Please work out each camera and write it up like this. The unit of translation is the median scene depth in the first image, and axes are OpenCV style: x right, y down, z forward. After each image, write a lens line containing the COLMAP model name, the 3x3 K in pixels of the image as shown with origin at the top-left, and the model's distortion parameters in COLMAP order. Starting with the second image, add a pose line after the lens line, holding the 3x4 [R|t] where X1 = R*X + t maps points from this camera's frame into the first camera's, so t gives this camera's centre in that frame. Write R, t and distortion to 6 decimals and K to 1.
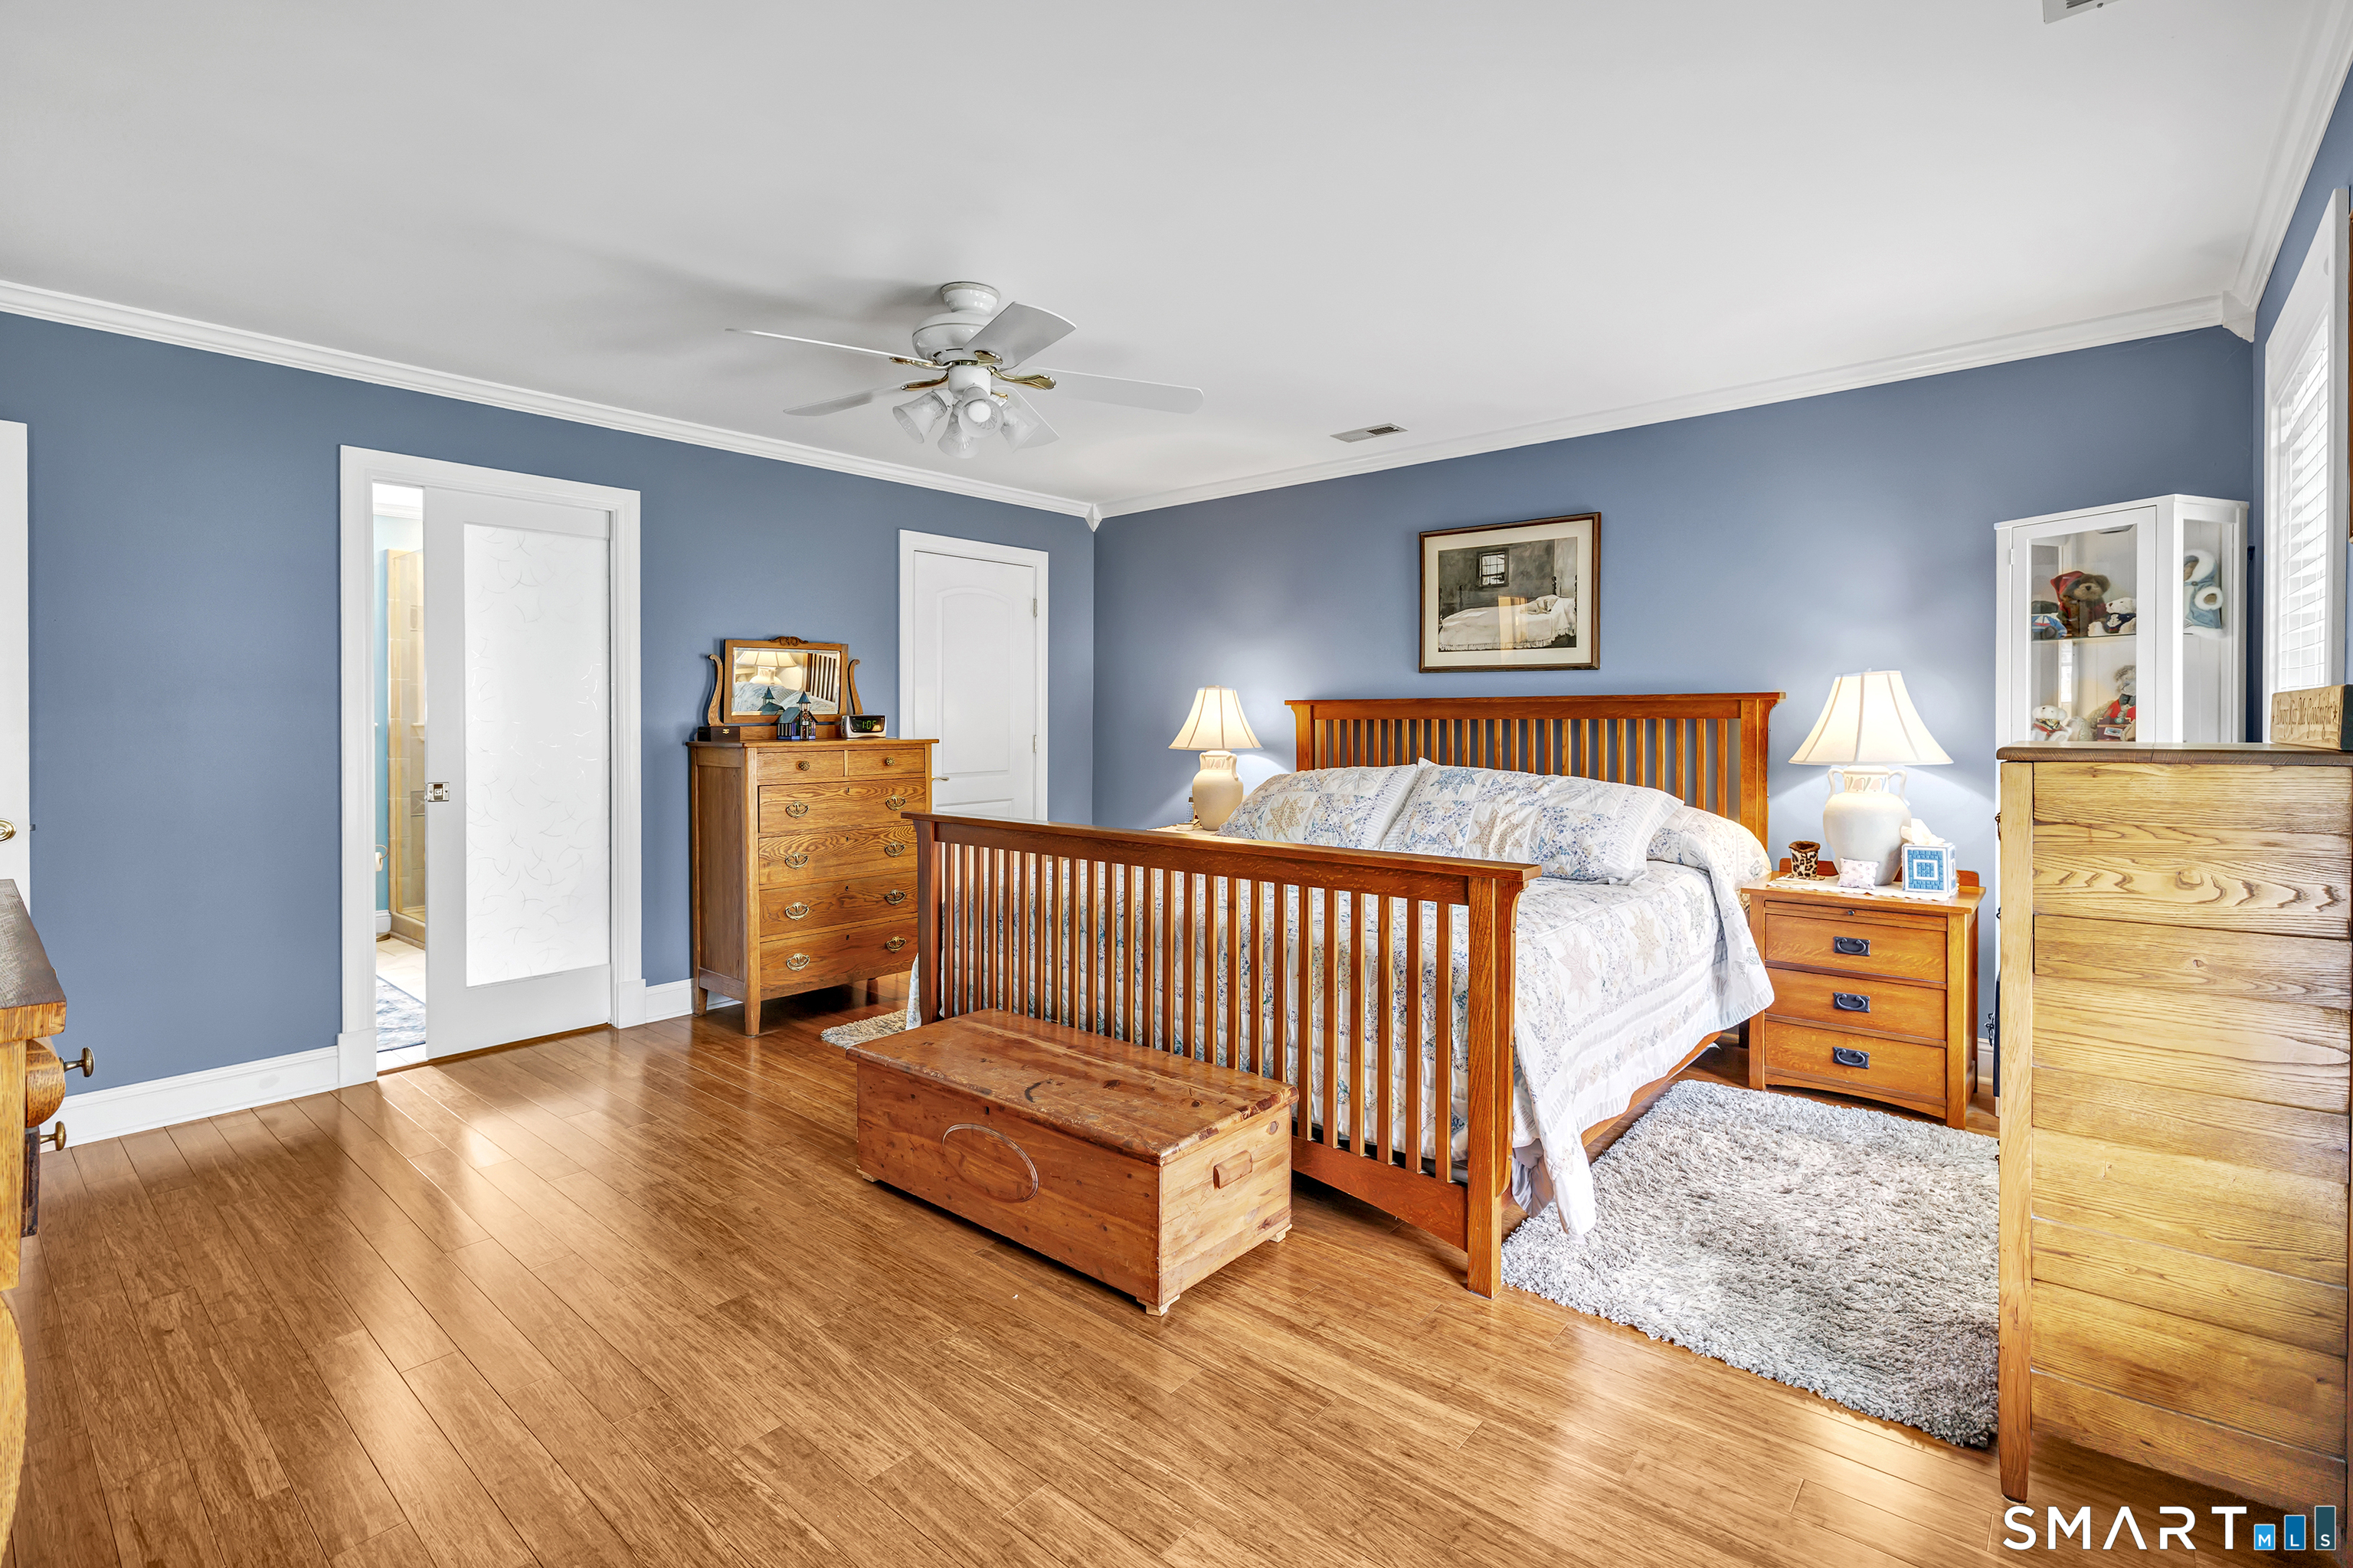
lens RADIAL K [[1065.1, 0, 1253.3], [0, 1065.1, 717.7], [0, 0, 1]] dist [0.000217, 0.000055]
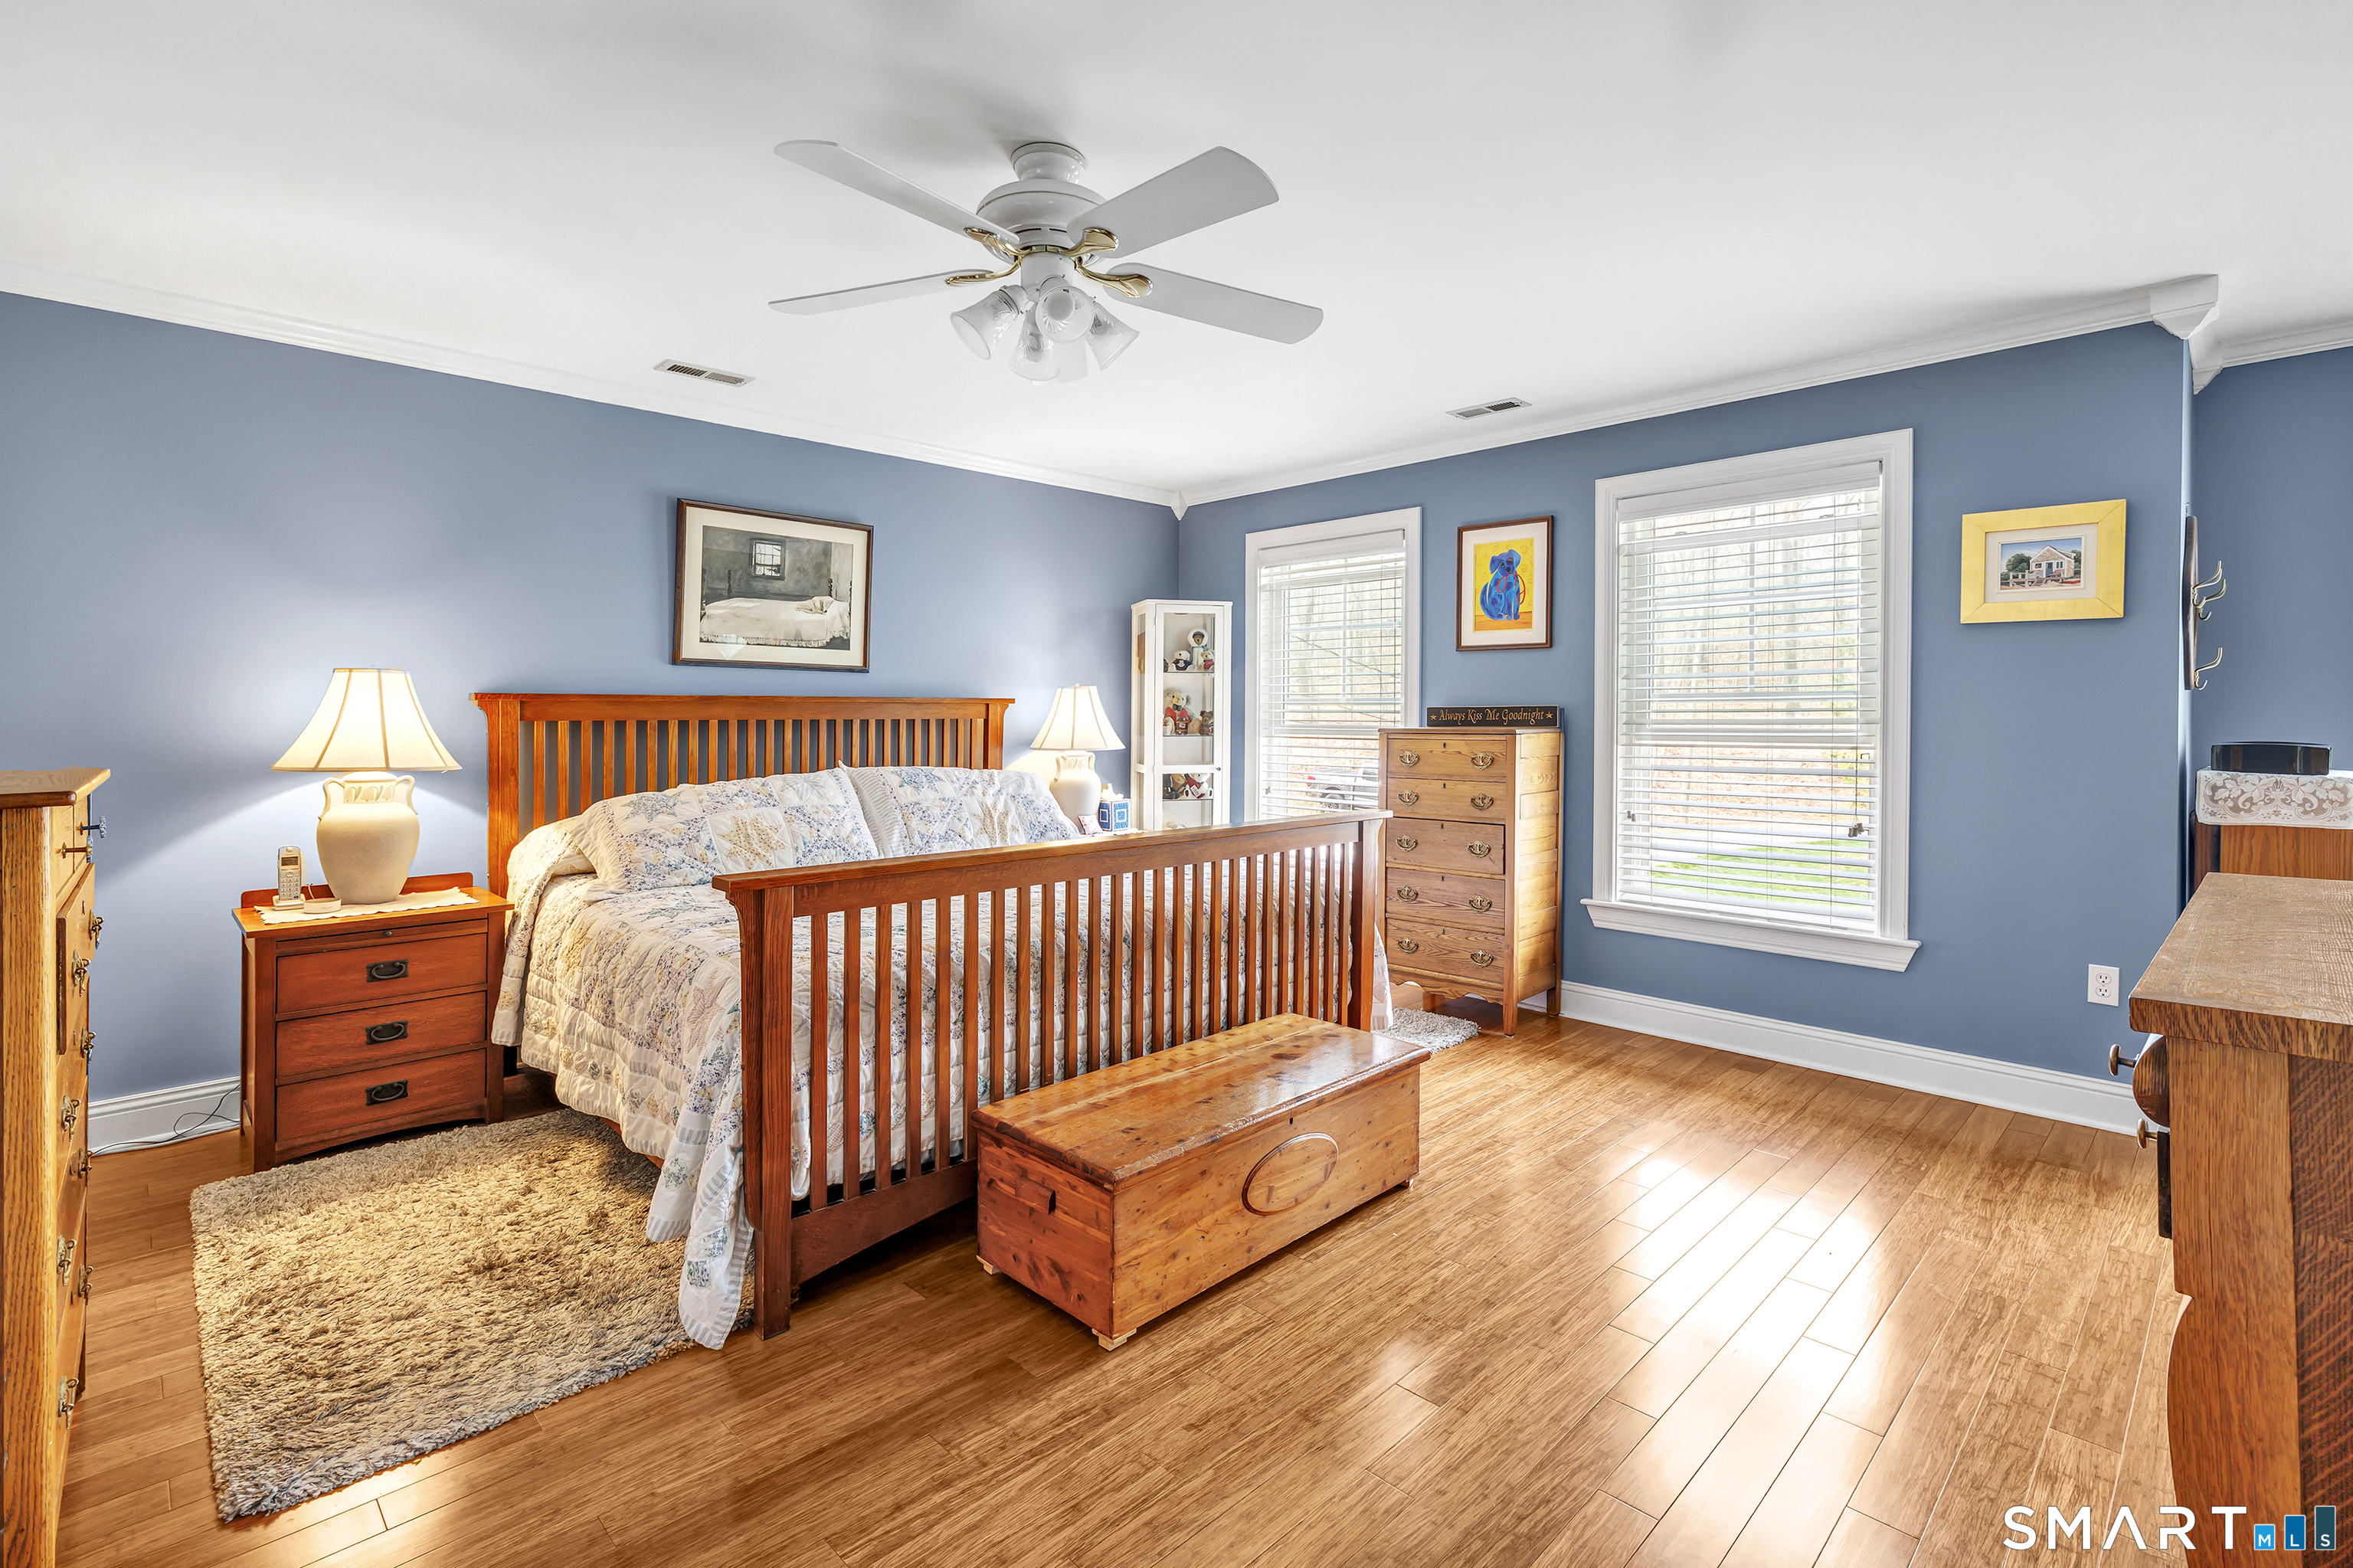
lens RADIAL K [[1079.6, 0, 1171.8], [0, 1079.6, 712.6], [0, 0, 1]] dist [0.021591, -0.000036]
pose [[0.122507, -0.000080, 0.992468, -0.707922], [0.002699, 0.999996, -0.000253, -0.003838], [-0.992464, 0.002709, 0.122507, 0.557598]]
